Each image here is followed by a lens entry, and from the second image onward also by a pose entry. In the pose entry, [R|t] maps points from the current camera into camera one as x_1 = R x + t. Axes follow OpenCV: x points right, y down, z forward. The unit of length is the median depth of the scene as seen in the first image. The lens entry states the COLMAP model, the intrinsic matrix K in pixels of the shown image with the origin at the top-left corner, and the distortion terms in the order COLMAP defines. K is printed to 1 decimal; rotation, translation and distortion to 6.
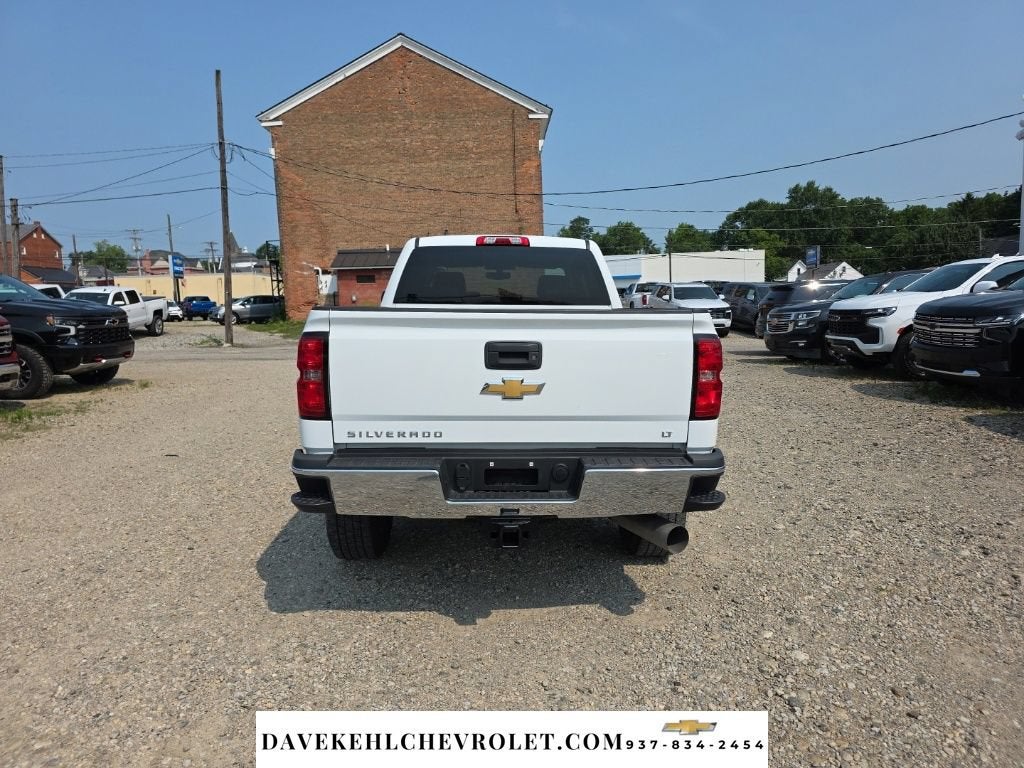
lens RADIAL K [[713.9, 0, 535.3], [0, 713.9, 379.3], [0, 0, 1]] dist [0.051250, -0.048515]
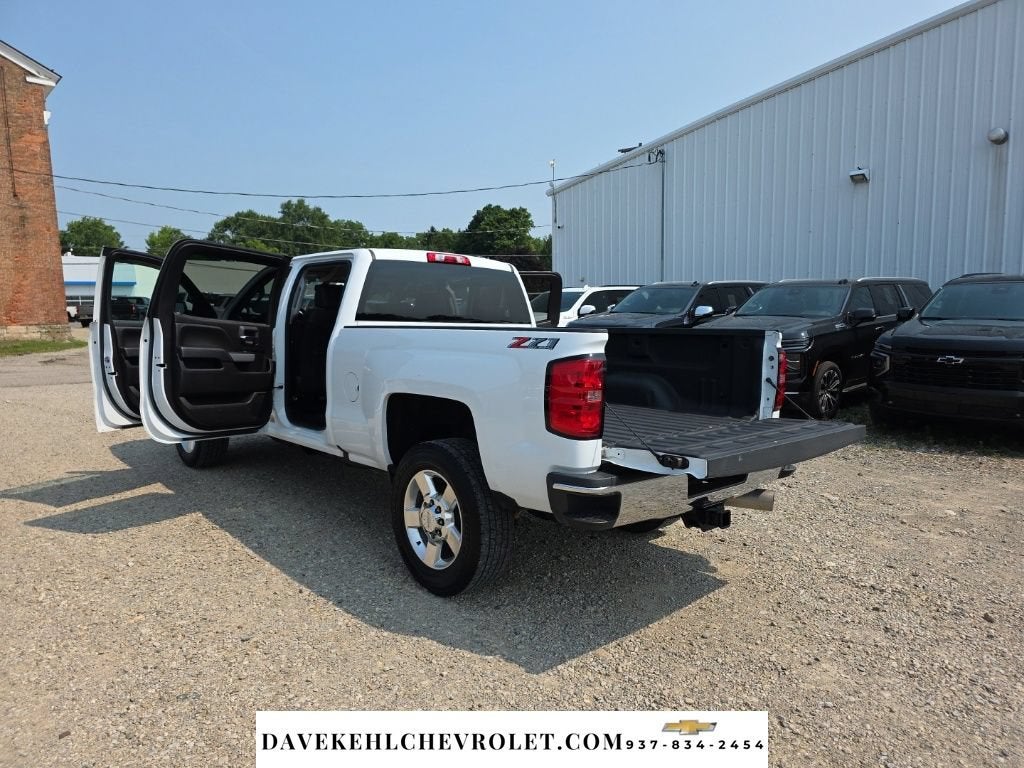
lens RADIAL K [[713.9, 0, 527.1], [0, 713.9, 381.8], [0, 0, 1]] dist [0.051250, -0.048515]
pose [[0.734735, -0.050858, 0.676445, -0.159738], [0.059863, 0.998156, 0.010024, -0.006229], [-0.675708, 0.033130, 0.736425, 0.047509]]
